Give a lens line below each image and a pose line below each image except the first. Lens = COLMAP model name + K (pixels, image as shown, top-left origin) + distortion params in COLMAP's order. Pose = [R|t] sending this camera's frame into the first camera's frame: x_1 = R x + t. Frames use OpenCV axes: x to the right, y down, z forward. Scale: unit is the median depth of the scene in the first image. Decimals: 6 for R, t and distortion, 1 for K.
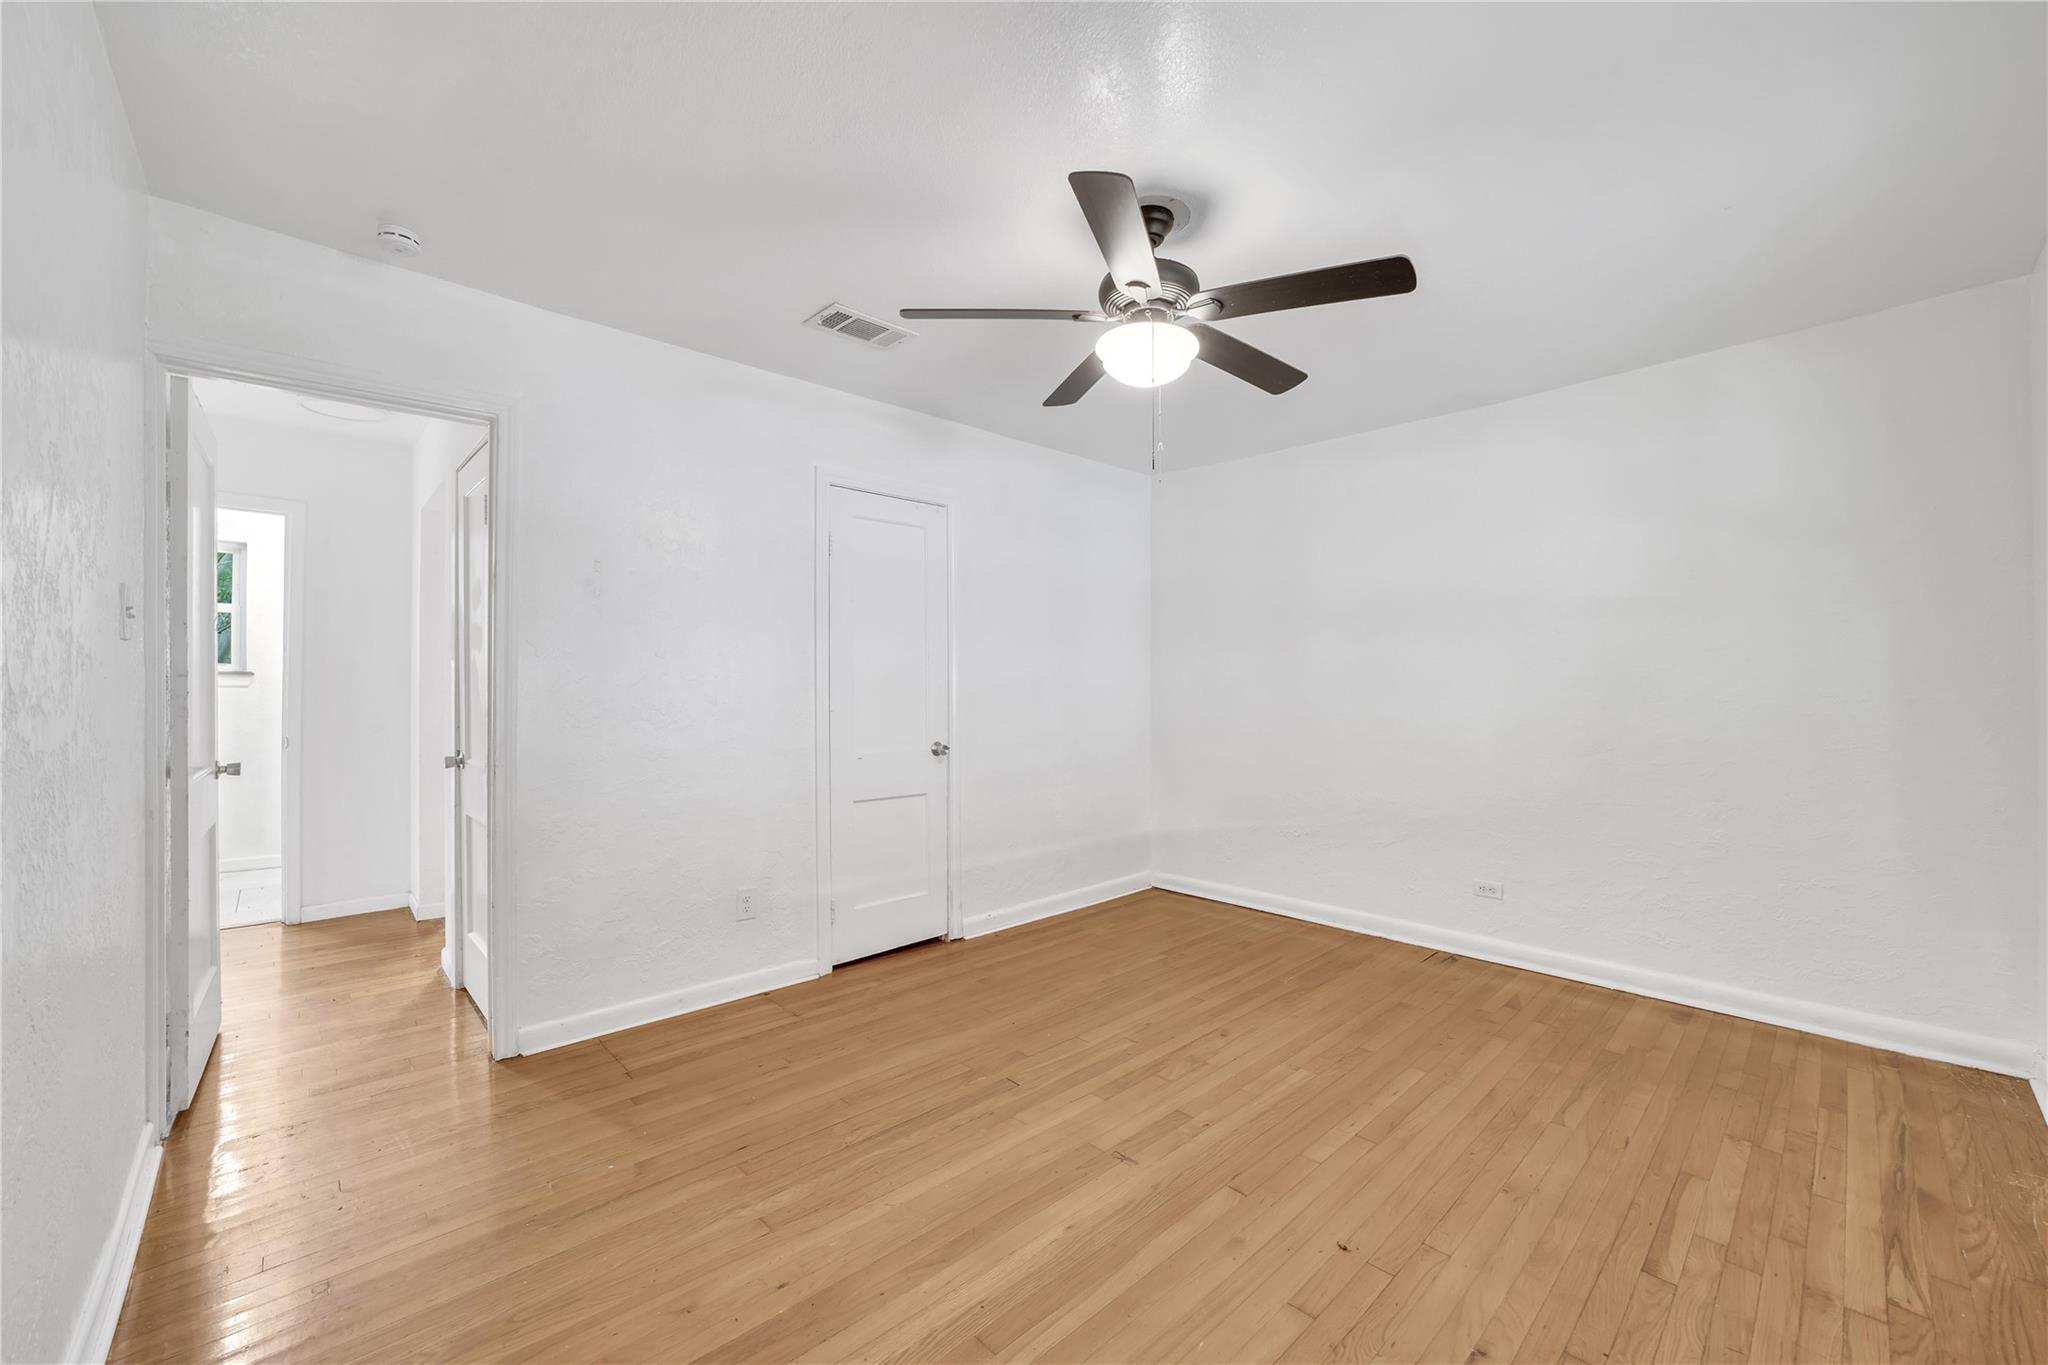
lens RADIAL K [[802.5, 0, 1024.0], [0, 802.5, 682.5], [0, 0, 1]] dist [-0.023540, 0.000205]
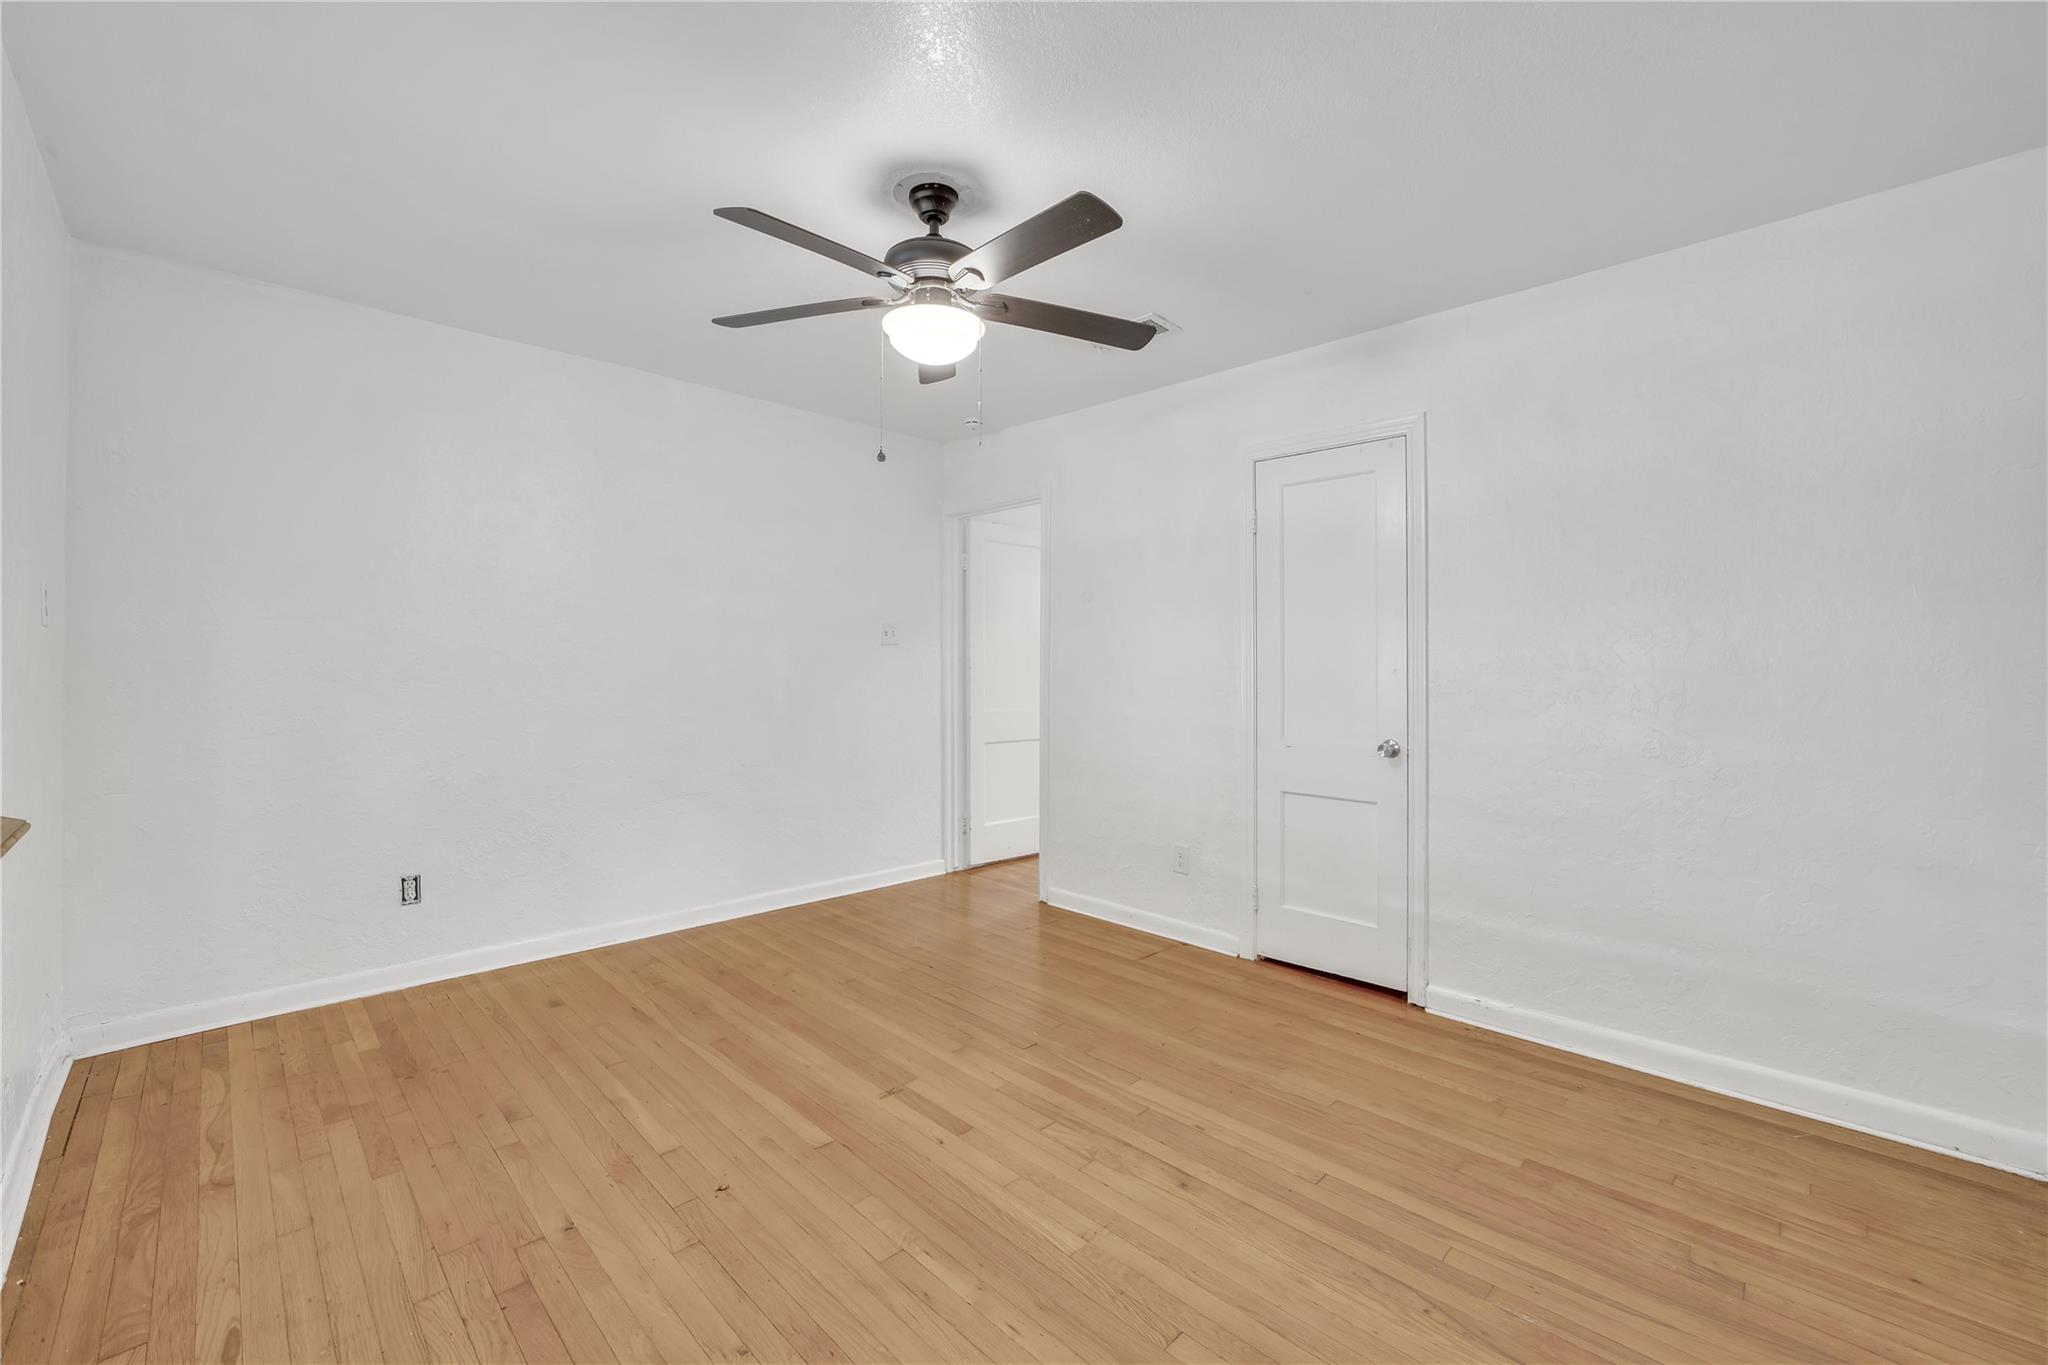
lens RADIAL K [[835.5, 0, 1028.8], [0, 835.5, 637.1], [0, 0, 1]] dist [-0.022841, 0.000075]
pose [[0.033671, -0.034736, -0.998829, 0.918846], [0.000902, 0.999396, -0.034726, 0.001921], [0.999433, 0.000268, 0.033682, 0.808562]]
